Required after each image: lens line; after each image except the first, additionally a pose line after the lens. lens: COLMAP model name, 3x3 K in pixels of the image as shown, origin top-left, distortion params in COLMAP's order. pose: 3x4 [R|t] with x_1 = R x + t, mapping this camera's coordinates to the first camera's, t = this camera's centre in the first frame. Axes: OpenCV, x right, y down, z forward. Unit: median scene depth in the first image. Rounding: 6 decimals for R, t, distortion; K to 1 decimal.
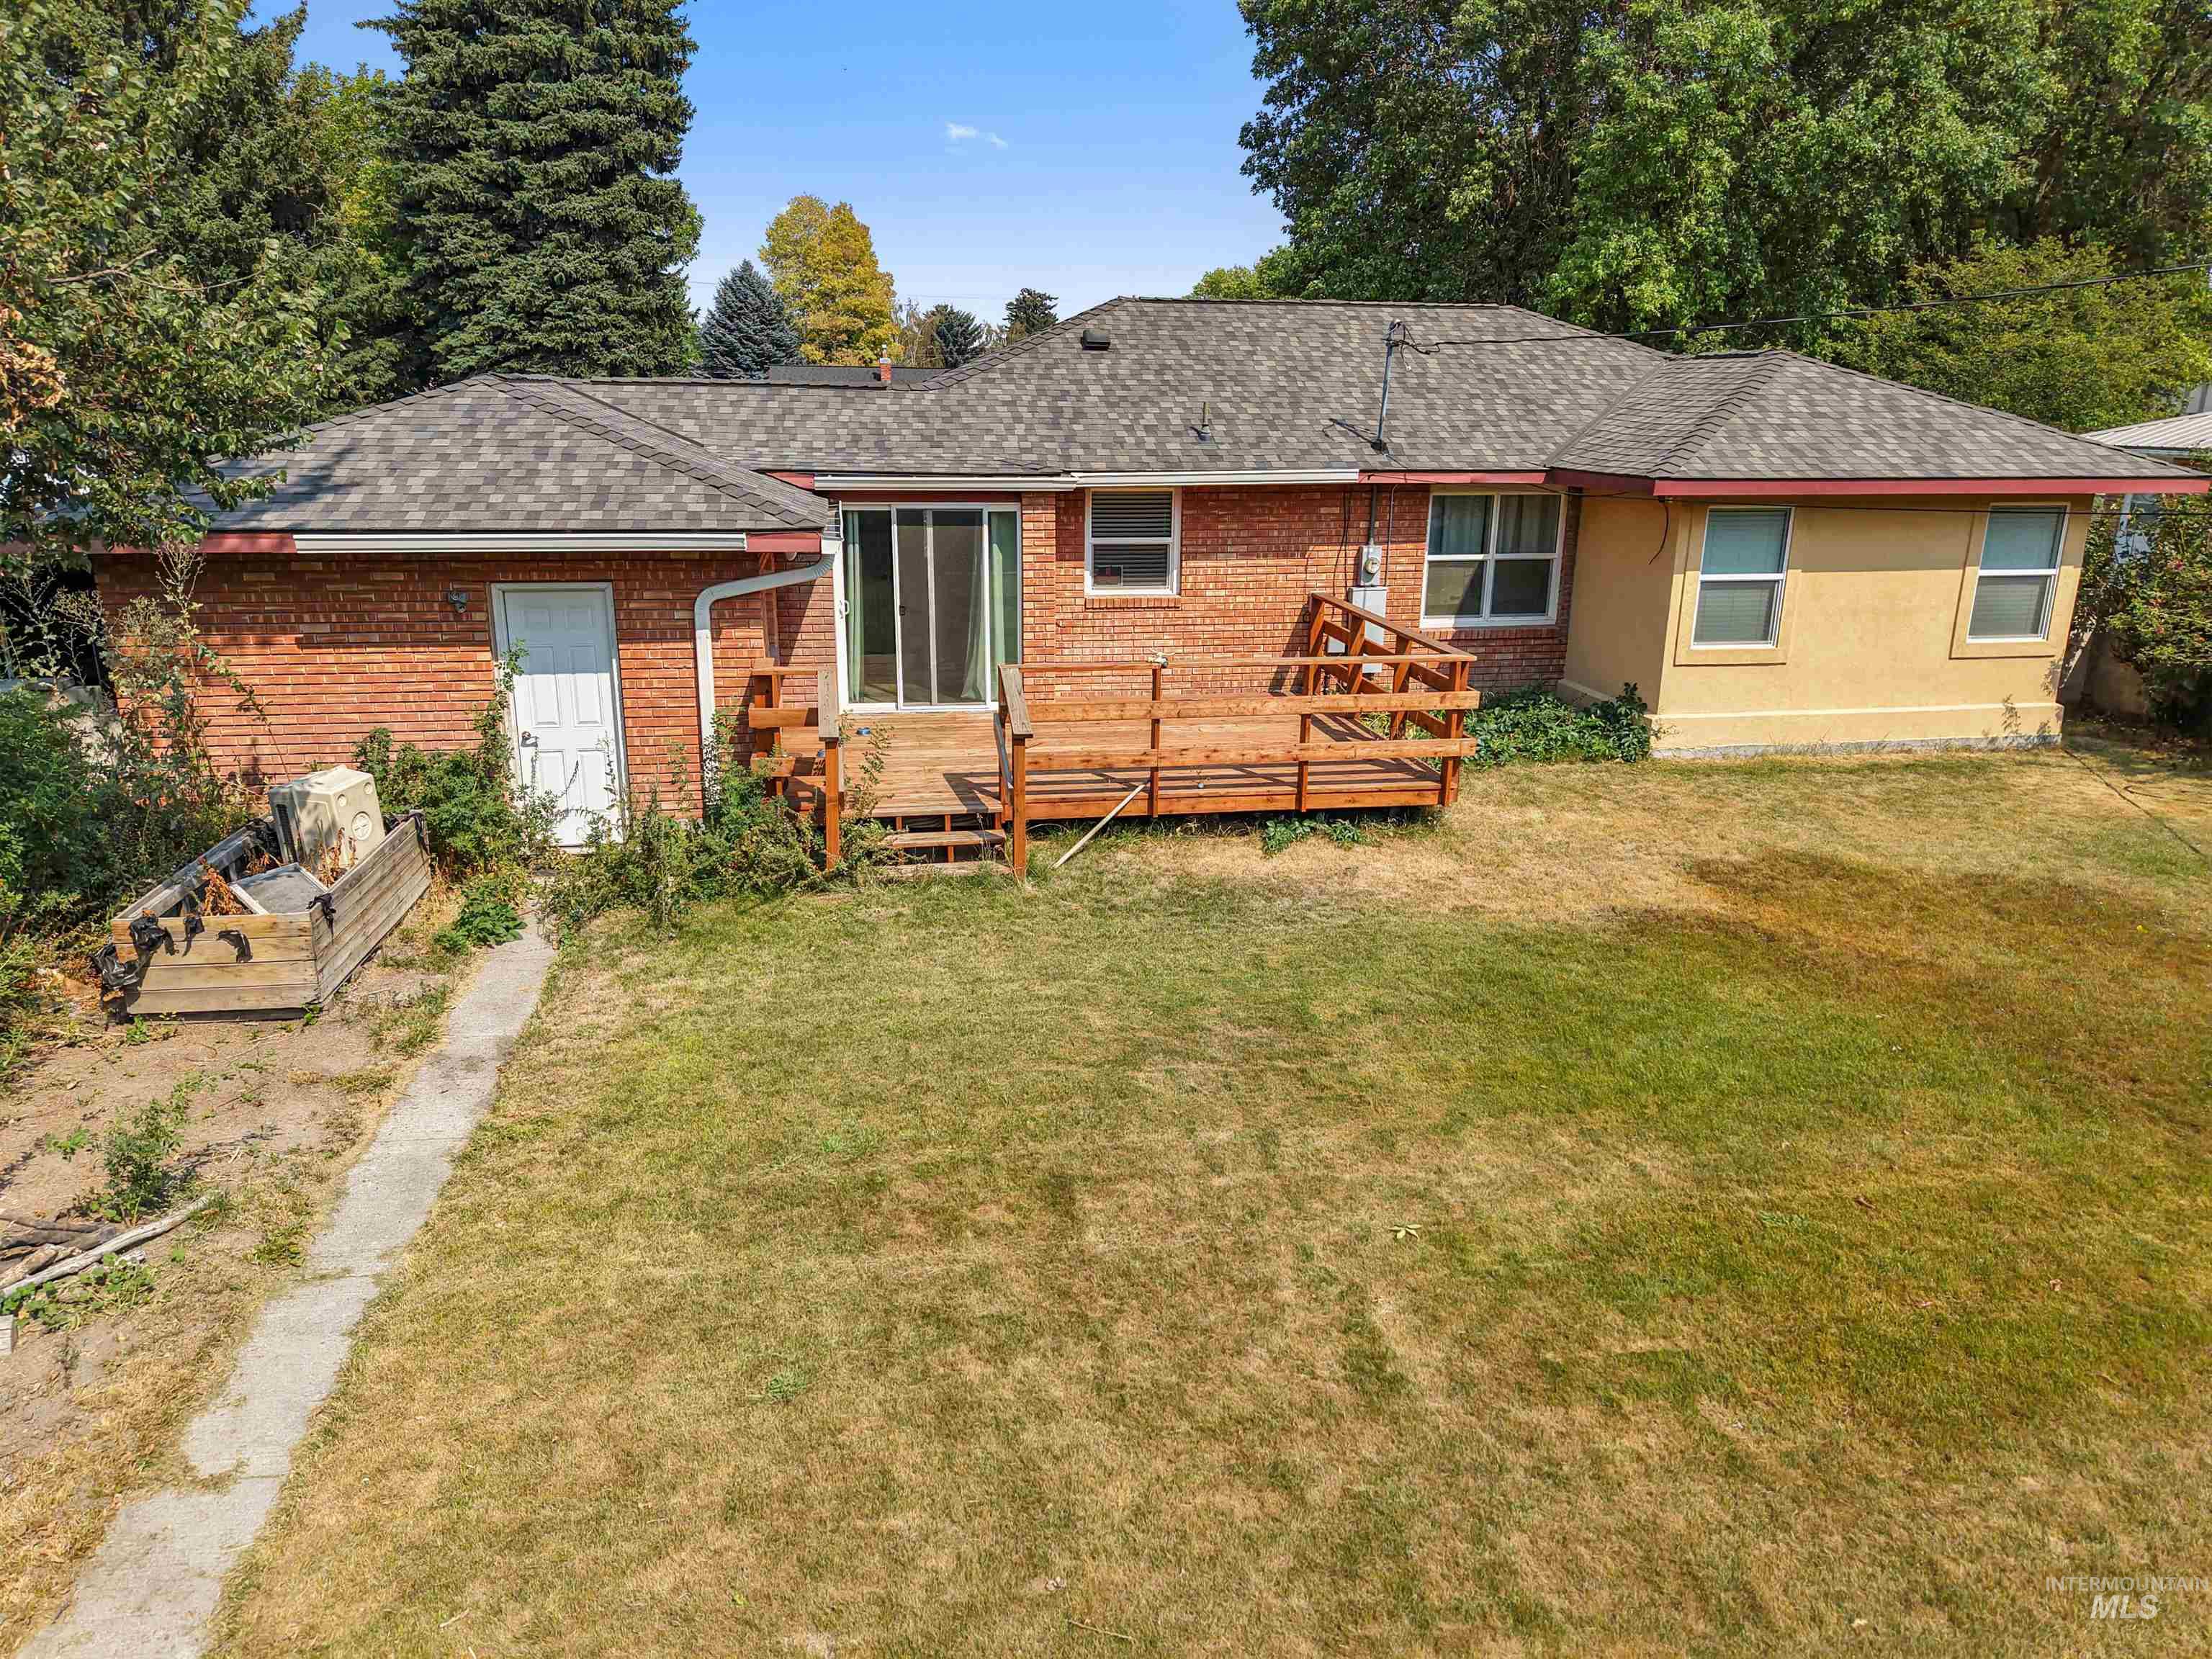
lens RADIAL K [[1496.3, 0, 1089.3], [0, 1496.3, 824.5], [0, 0, 1]] dist [0.014469, -0.008571]
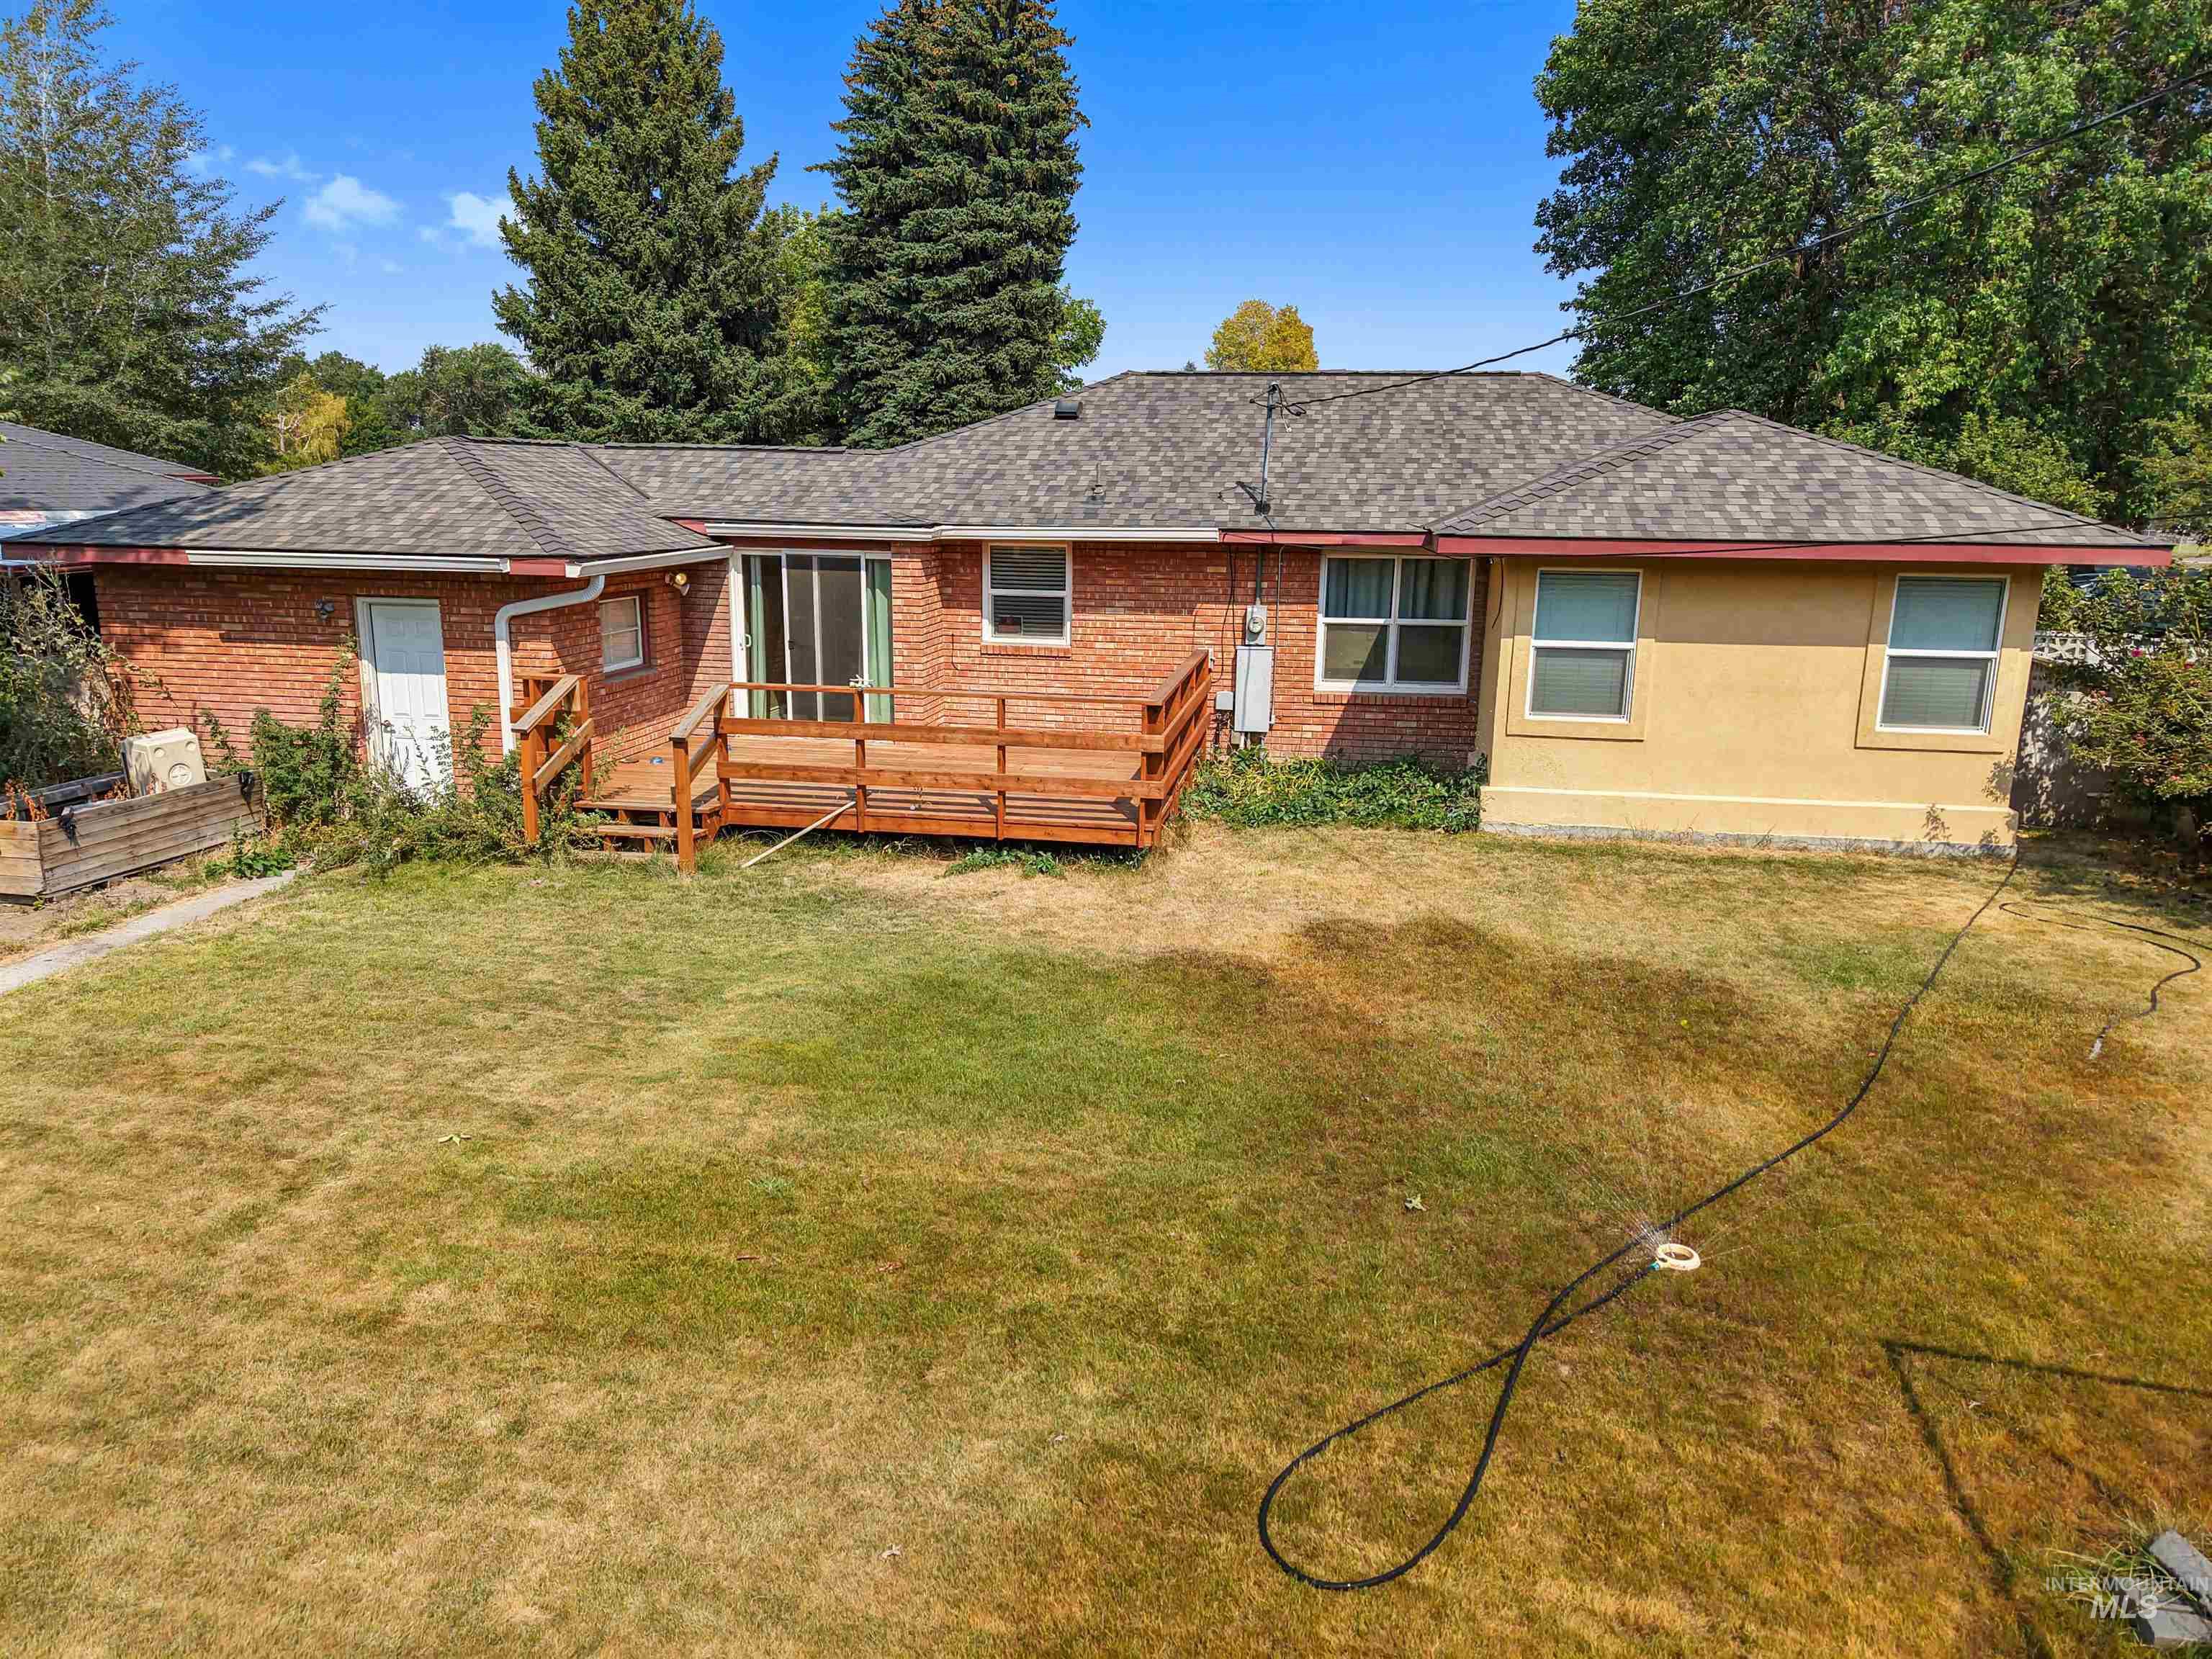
lens RADIAL K [[1496.3, 0, 1089.3], [0, 1496.3, 824.5], [0, 0, 1]] dist [0.014469, -0.008571]
pose [[0.945583, 0.076219, -0.316329, 0.414601], [-0.095807, 0.994298, -0.046816, 0.018249], [0.310958, 0.074575, 0.947493, 0.025435]]
